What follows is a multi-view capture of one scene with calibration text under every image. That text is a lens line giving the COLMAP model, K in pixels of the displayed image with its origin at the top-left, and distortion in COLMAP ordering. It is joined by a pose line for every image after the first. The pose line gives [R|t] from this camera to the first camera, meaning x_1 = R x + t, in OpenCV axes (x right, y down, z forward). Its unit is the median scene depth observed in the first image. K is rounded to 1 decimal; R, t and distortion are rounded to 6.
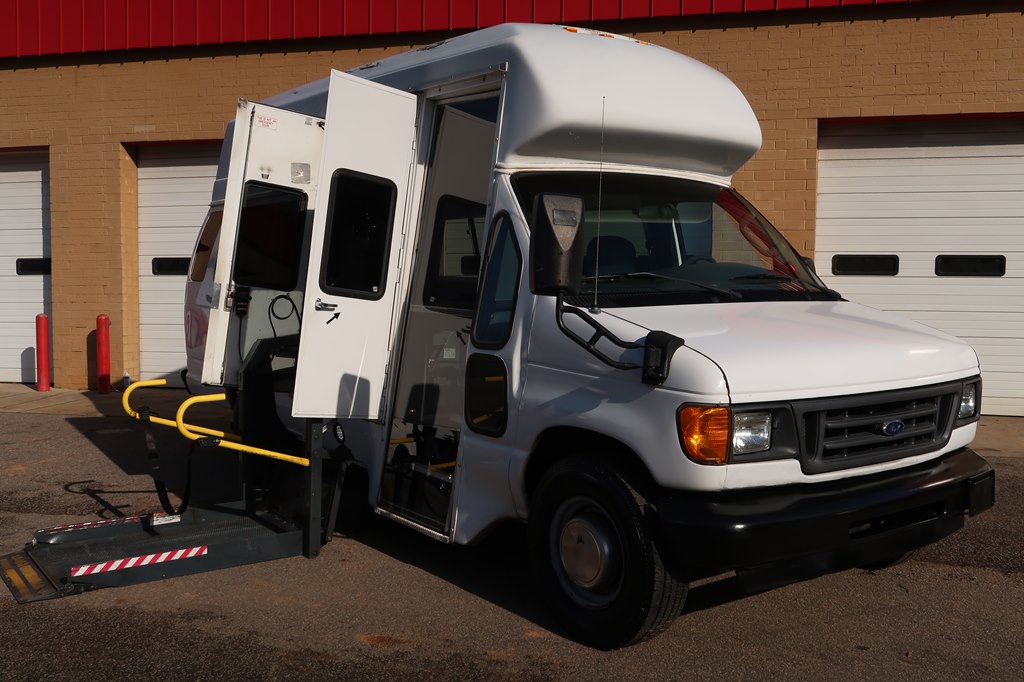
lens RADIAL K [[977.7, 0, 517.5], [0, 977.7, 341.4], [0, 0, 1]] dist [0.003383, 0.000000]
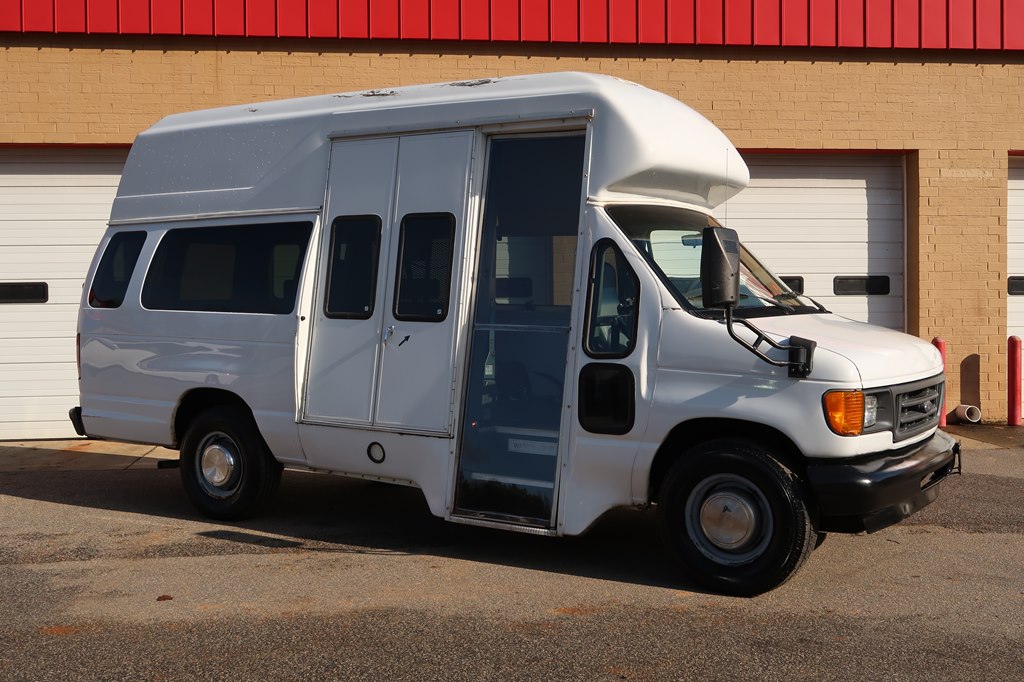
lens RADIAL K [[1146.0, 0, 521.7], [0, 1146.0, 341.7], [0, 0, 1]] dist [0.001292, 0.000000]
pose [[0.934722, -0.023465, 0.354604, -0.592776], [0.035063, 0.999039, -0.026317, 0.019682], [-0.353646, 0.037033, 0.934646, -0.222086]]
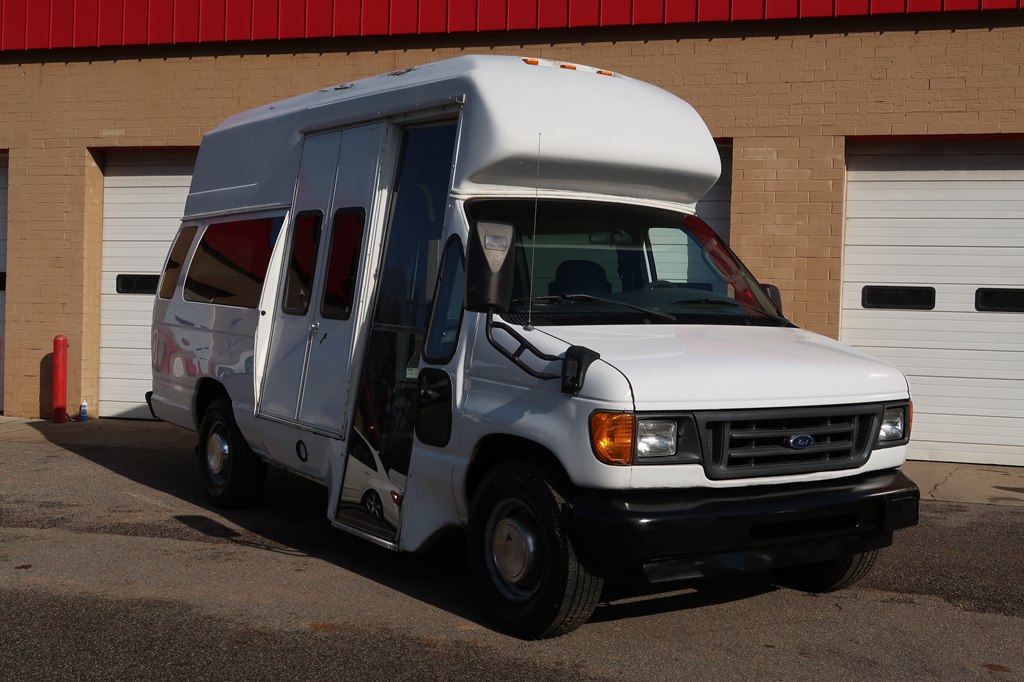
lens RADIAL K [[1215.4, 0, 520.9], [0, 1215.4, 344.6], [0, 0, 1]] dist [0.024903, 0.000000]
pose [[0.999308, 0.021387, -0.030443, 0.099990], [-0.022476, 0.999104, -0.035871, 0.031935], [0.029649, 0.036530, 0.998893, -0.314150]]
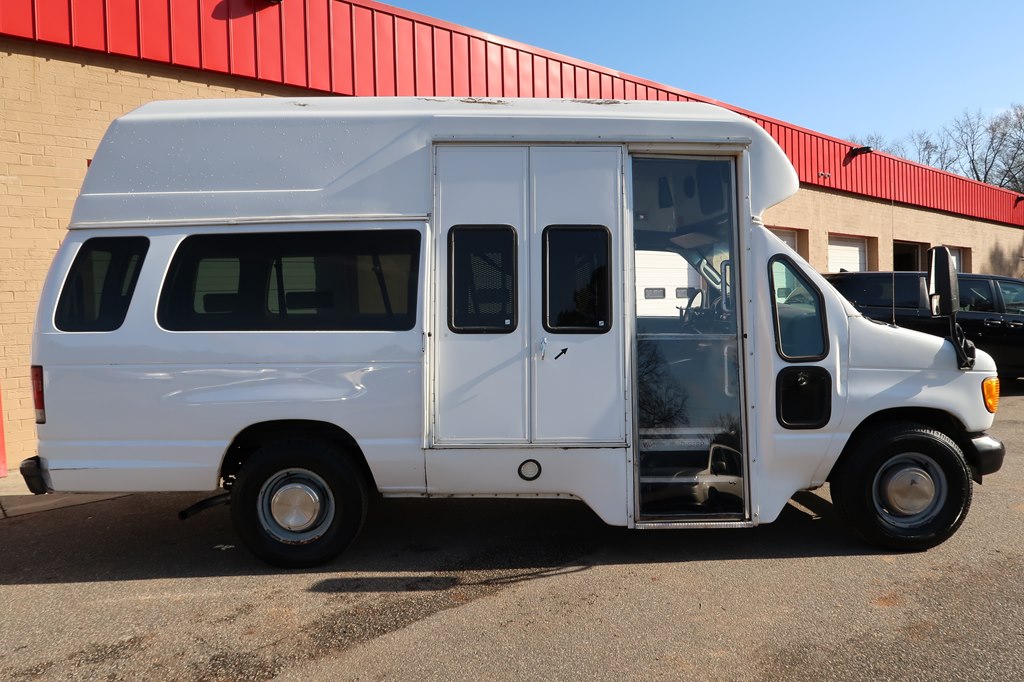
lens RADIAL K [[699.6, 0, 513.3], [0, 699.6, 344.9], [0, 0, 1]] dist [-0.019687, -0.005187]
pose [[0.574867, -0.070186, 0.815231, -0.977042], [0.079693, 0.996380, 0.029586, -0.070586], [-0.814357, 0.047960, 0.578380, 0.768742]]
